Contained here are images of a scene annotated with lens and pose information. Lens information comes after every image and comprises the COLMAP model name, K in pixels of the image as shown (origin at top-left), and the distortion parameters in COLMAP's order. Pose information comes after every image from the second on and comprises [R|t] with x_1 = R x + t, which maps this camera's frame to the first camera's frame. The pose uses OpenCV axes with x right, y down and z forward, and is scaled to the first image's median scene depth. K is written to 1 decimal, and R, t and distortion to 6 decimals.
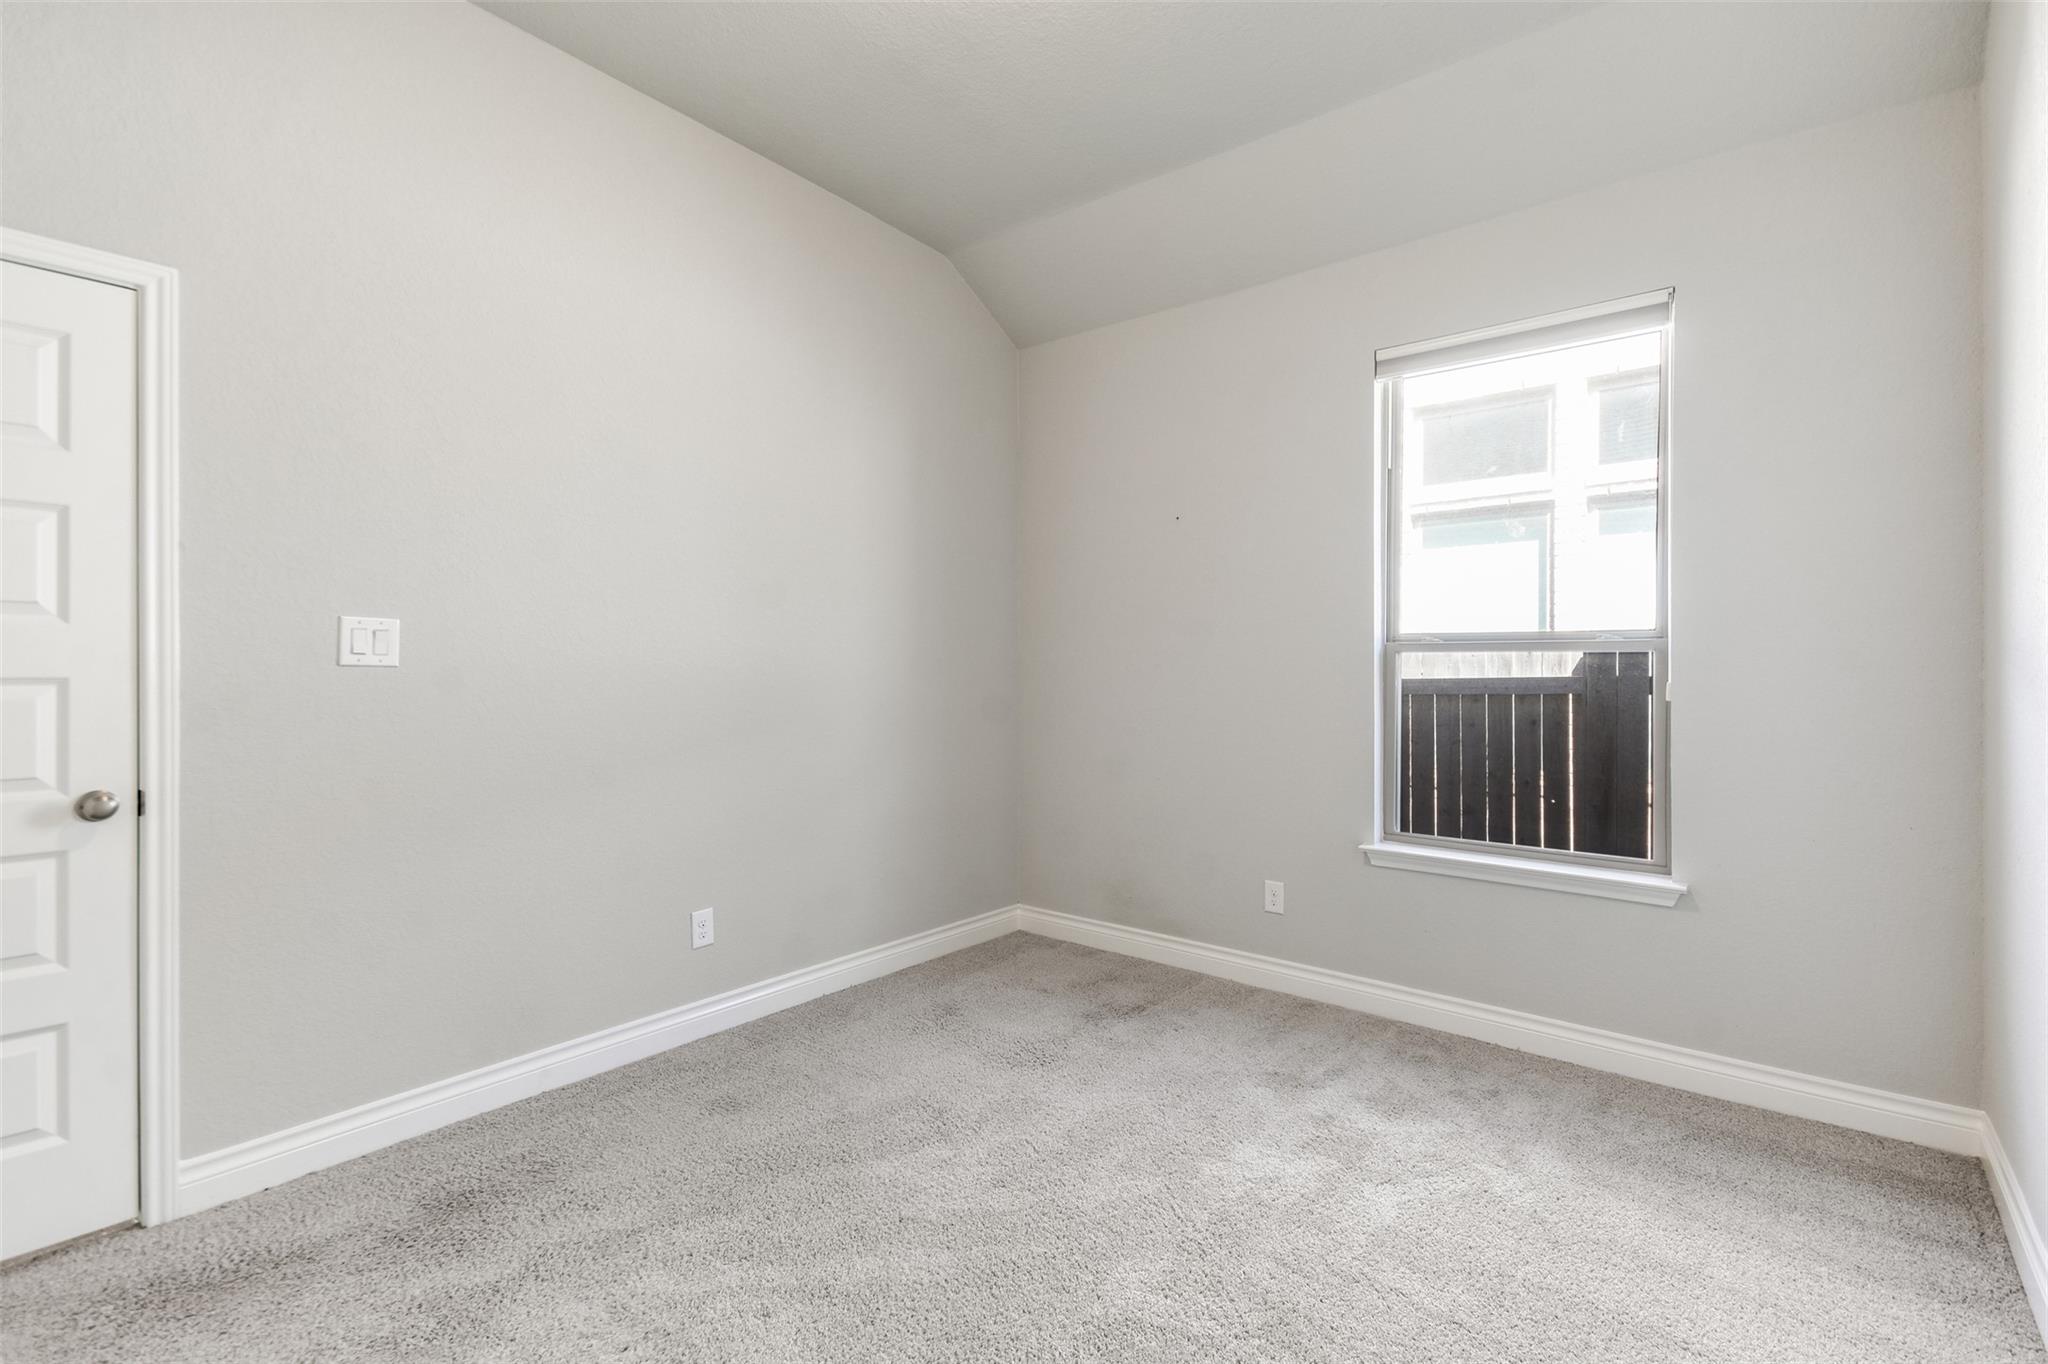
lens RADIAL K [[933.4, 0, 1024.0], [0, 933.4, 682.0], [0, 0, 1]] dist [0.021260, -0.000772]
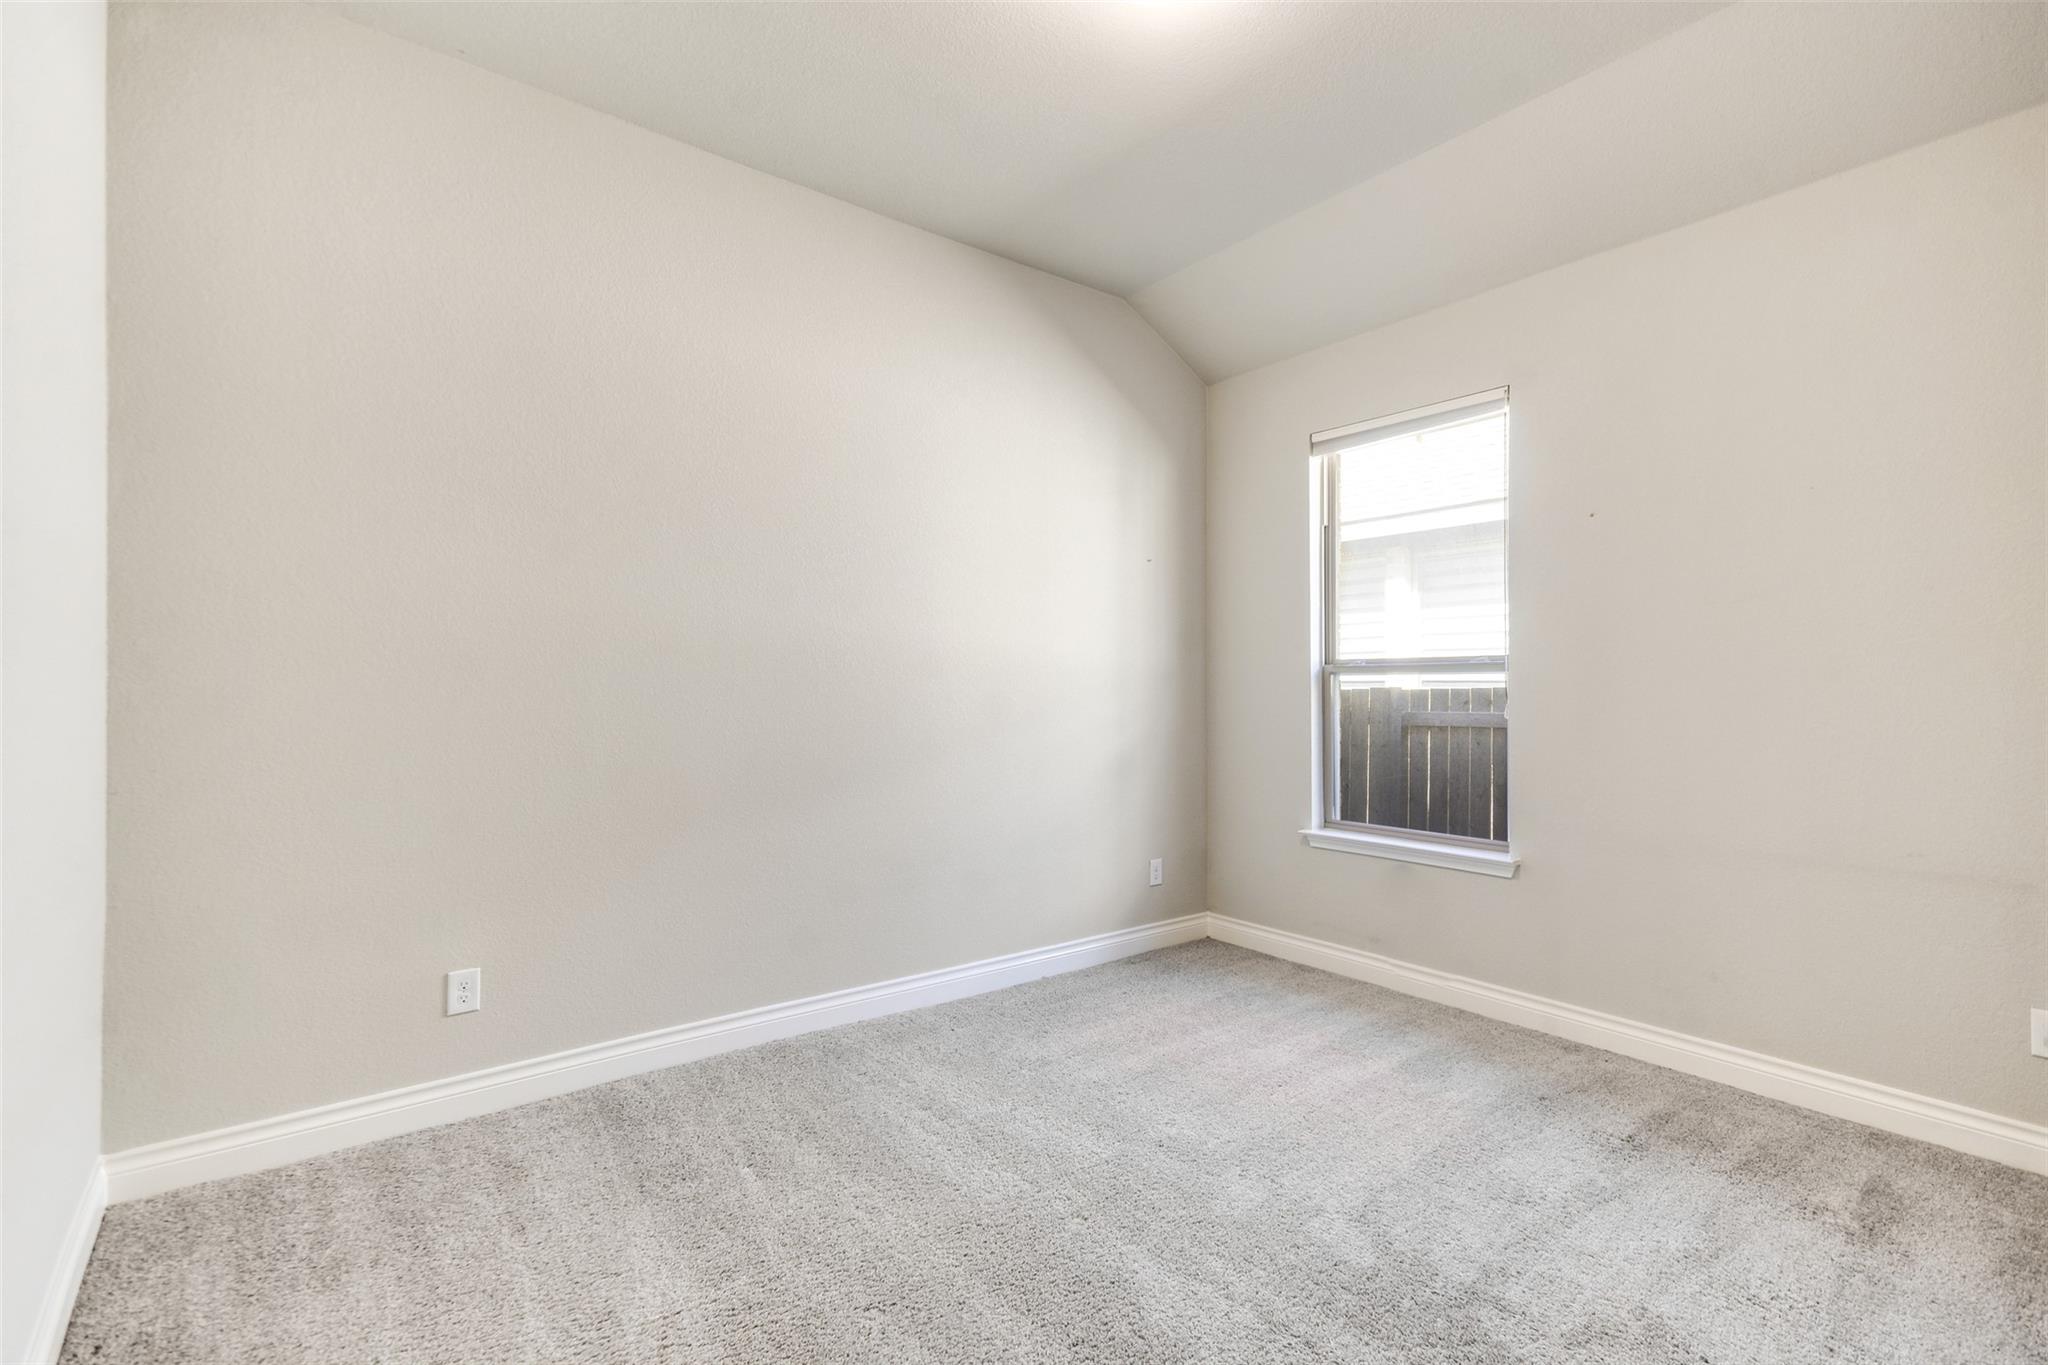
lens RADIAL K [[908.1, 0, 1033.3], [0, 908.1, 661.7], [0, 0, 1]] dist [-0.000967, -0.000468]
pose [[0.972894, -0.012294, -0.230923, 0.287074], [0.003056, 0.999182, -0.040323, -0.000266], [0.231229, 0.038525, 0.972136, -0.261715]]
